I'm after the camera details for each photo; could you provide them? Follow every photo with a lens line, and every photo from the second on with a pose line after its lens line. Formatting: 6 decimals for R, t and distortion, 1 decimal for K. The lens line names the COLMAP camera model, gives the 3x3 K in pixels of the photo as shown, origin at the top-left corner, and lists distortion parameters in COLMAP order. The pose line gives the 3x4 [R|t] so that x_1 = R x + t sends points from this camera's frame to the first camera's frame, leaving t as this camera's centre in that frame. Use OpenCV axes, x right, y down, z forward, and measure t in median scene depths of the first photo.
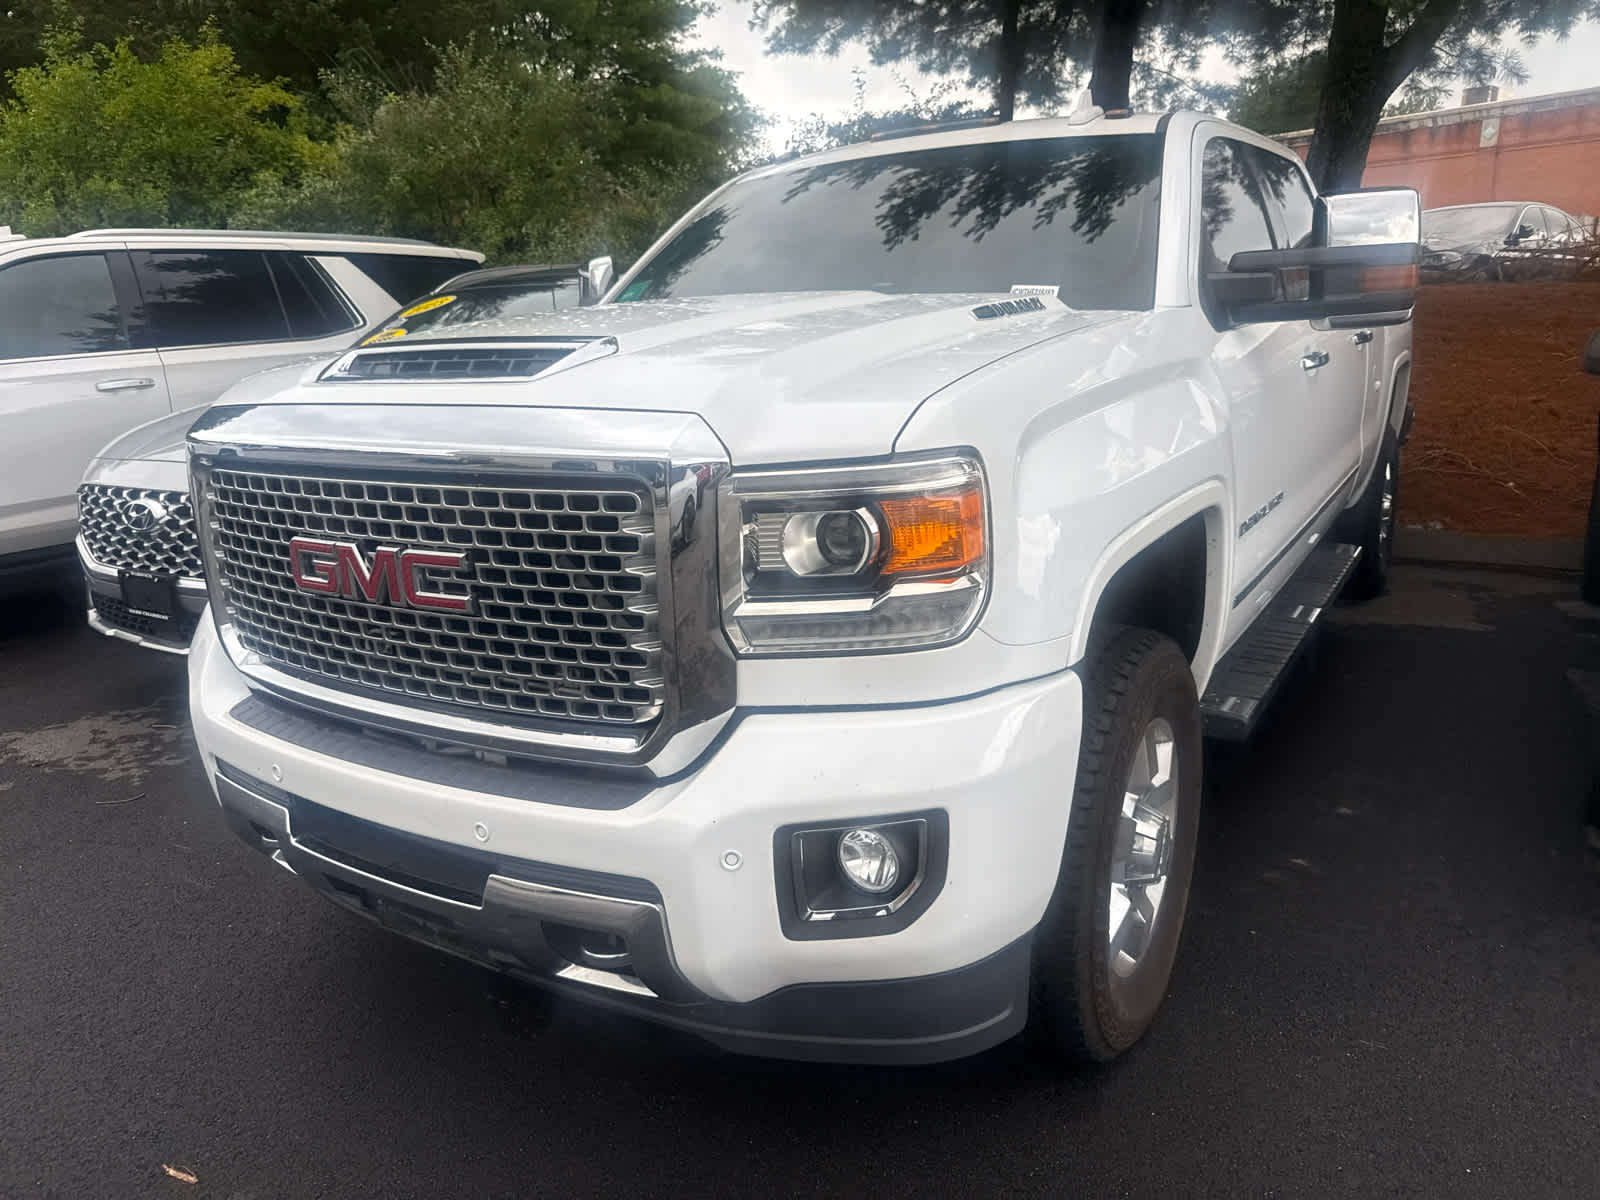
lens RADIAL K [[1154.0, 0, 799.0], [0, 1154.0, 603.5], [0, 0, 1]] dist [-0.003922, 0.002447]
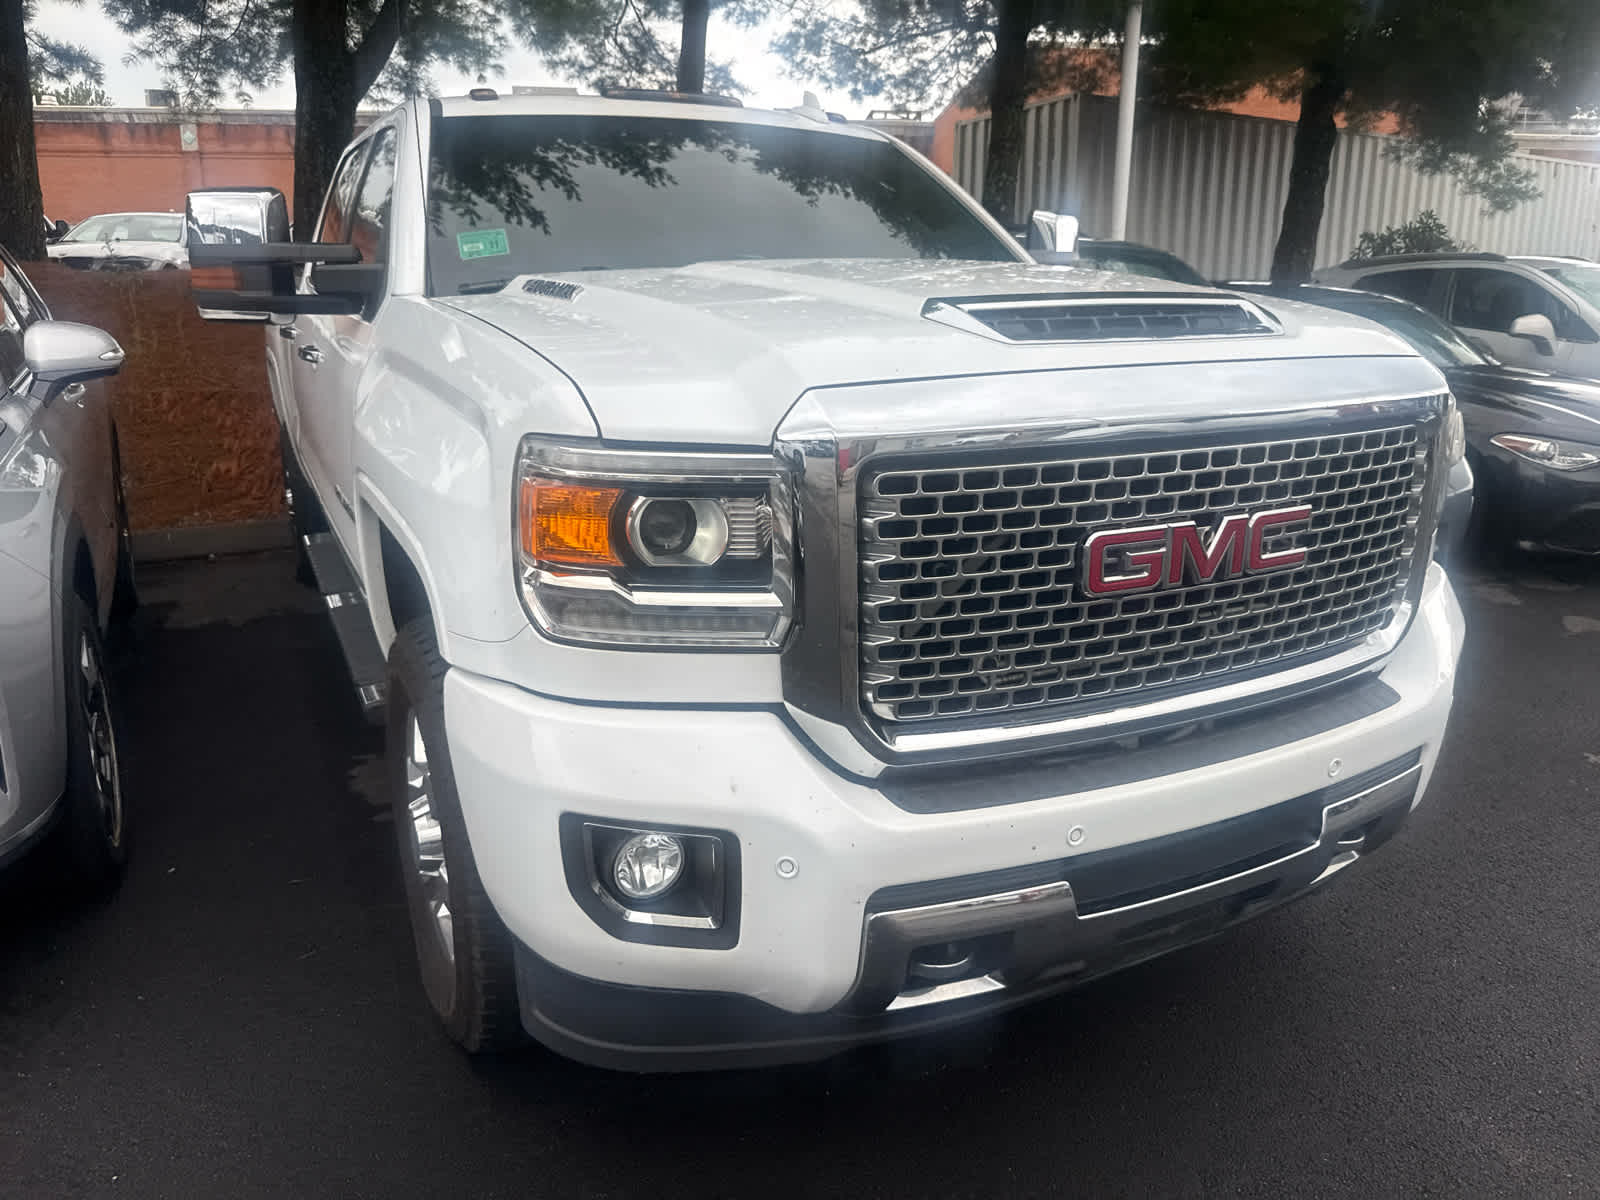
lens RADIAL K [[1153.8, 0, 802.3], [0, 1153.8, 589.2], [0, 0, 1]] dist [0.000840, -0.010822]
pose [[0.506439, -0.183153, 0.842600, -0.316966], [0.193063, 0.976458, 0.096210, -0.035268], [-0.840384, 0.113950, 0.529877, 0.194076]]
